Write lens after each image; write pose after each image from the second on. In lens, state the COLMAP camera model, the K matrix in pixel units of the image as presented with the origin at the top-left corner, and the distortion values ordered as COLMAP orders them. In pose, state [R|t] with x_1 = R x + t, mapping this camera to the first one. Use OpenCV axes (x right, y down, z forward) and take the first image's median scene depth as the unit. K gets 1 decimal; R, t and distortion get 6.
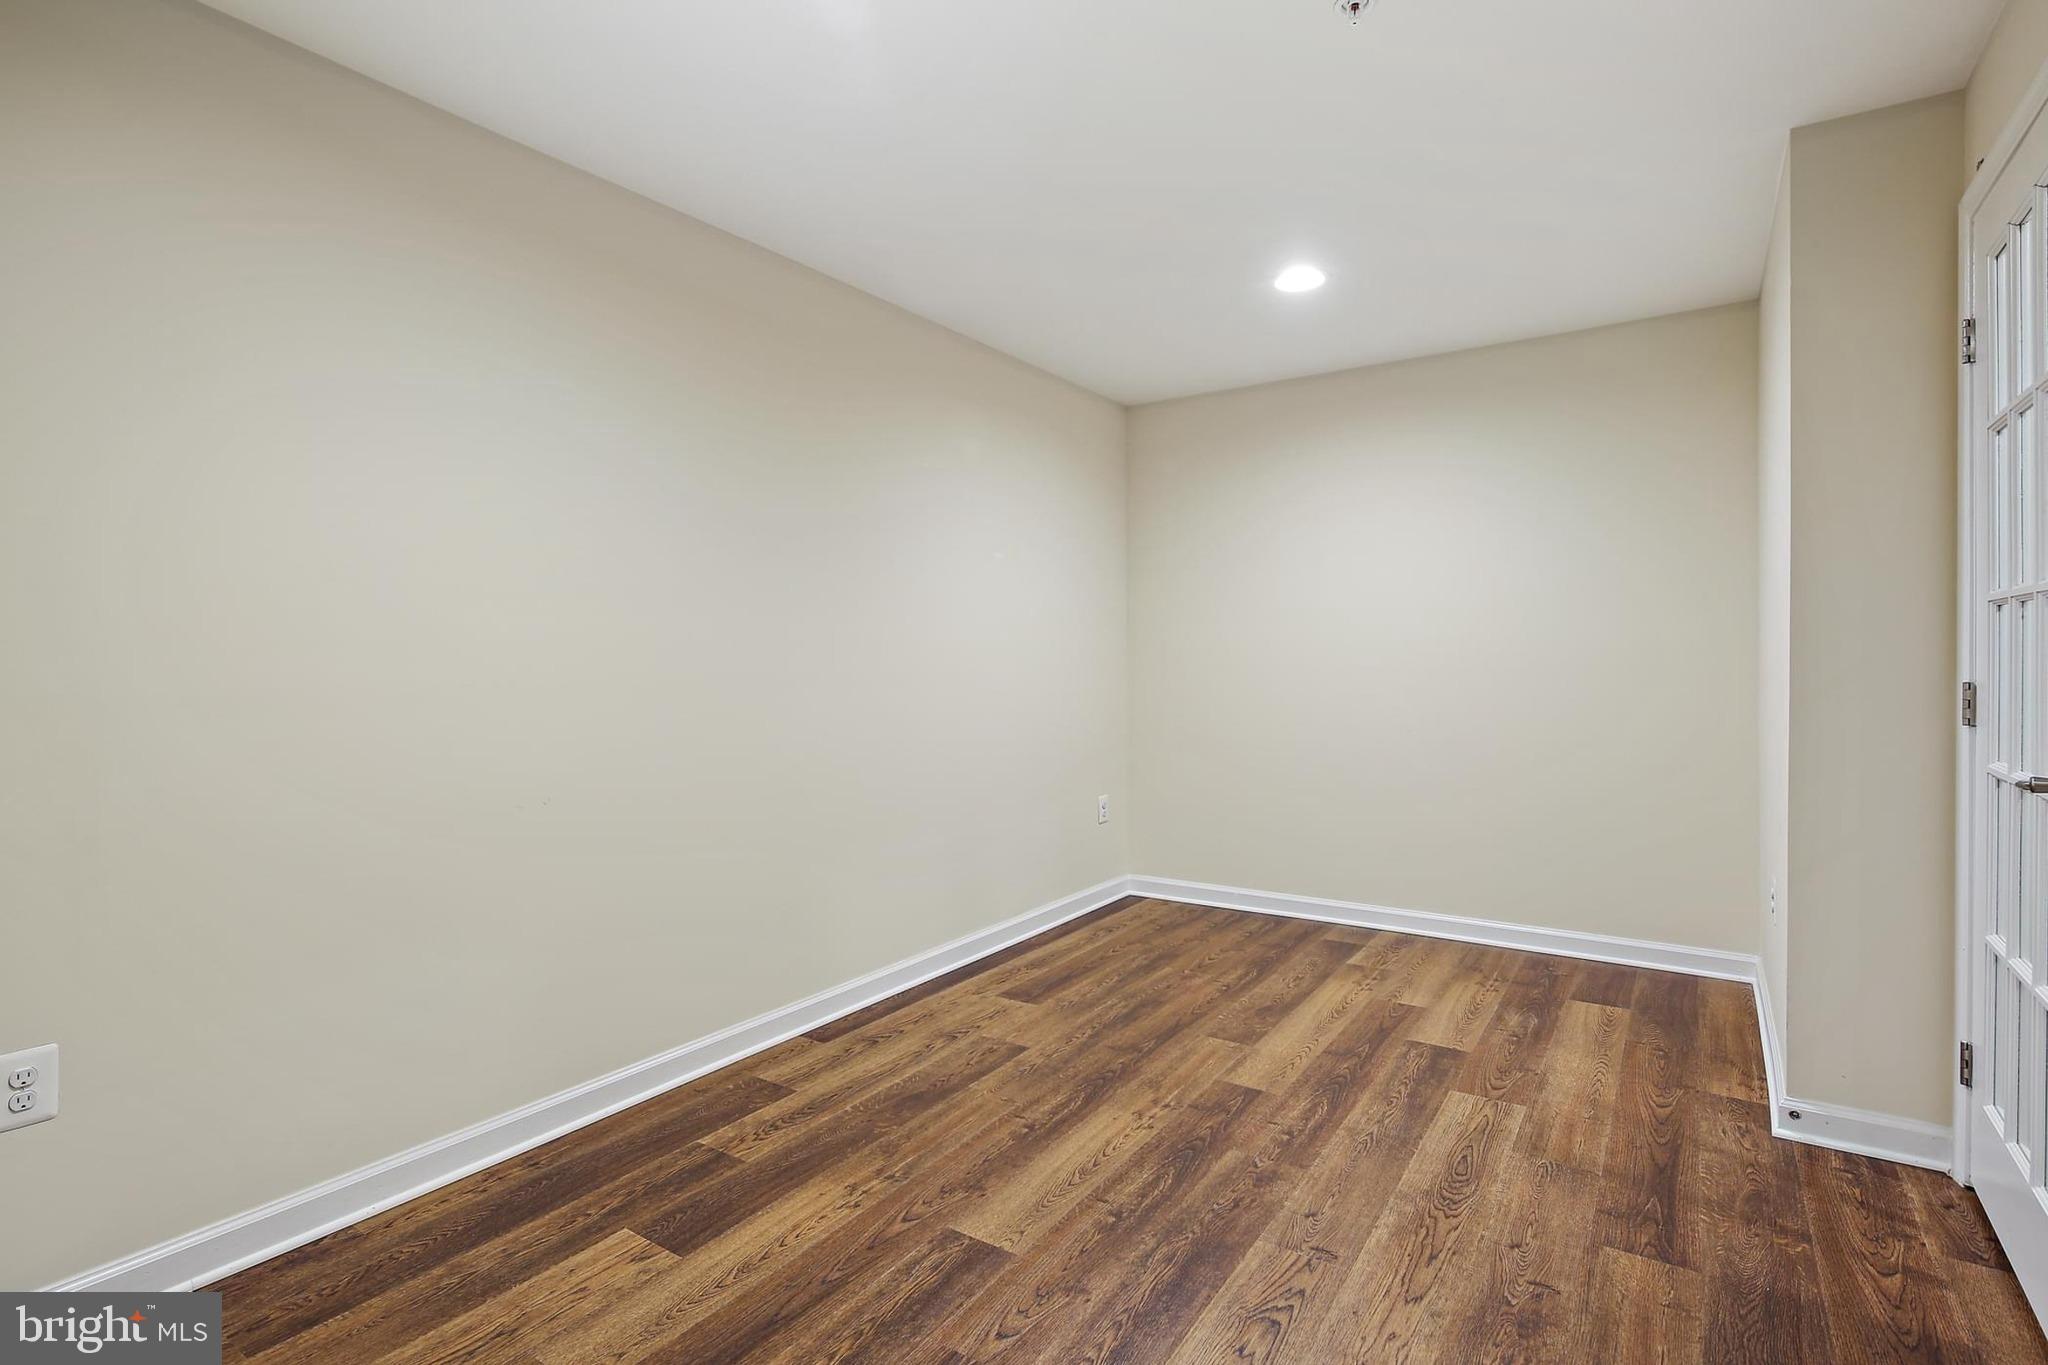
lens RADIAL K [[990.1, 0, 1025.7], [0, 990.1, 668.1], [0, 0, 1]] dist [0.001586, -0.002919]
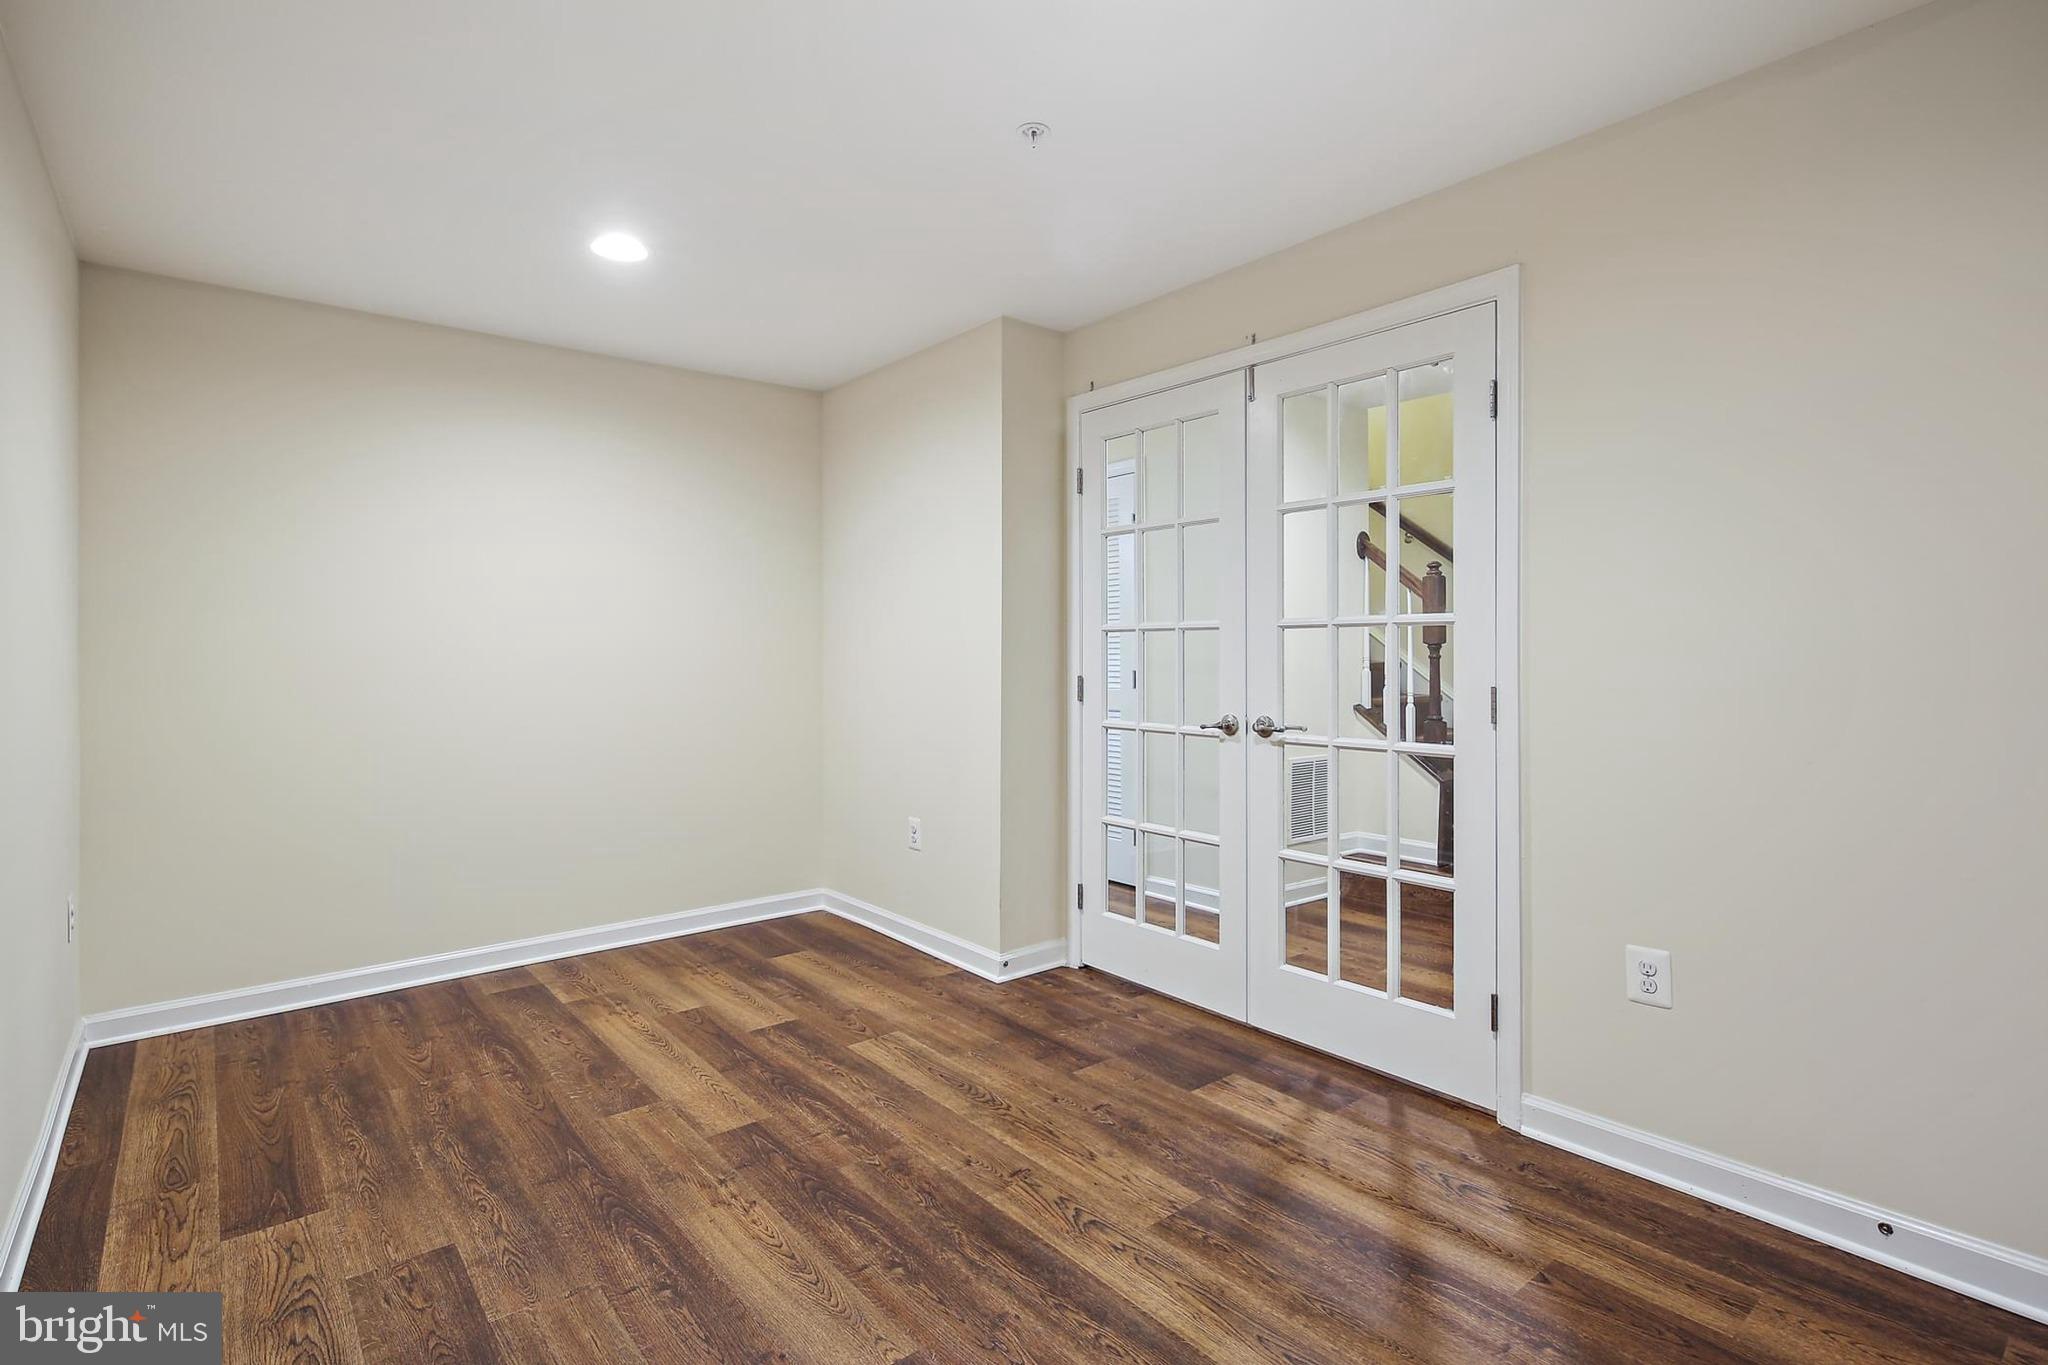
lens RADIAL K [[990.1, 0, 1026.6], [0, 990.1, 671.4], [0, 0, 1]] dist [0.001586, -0.002919]
pose [[0.284005, -0.014752, 0.958709, -0.556851], [0.014134, 0.999837, 0.011198, -0.012100], [-0.958719, 0.010370, 0.284167, 0.446126]]
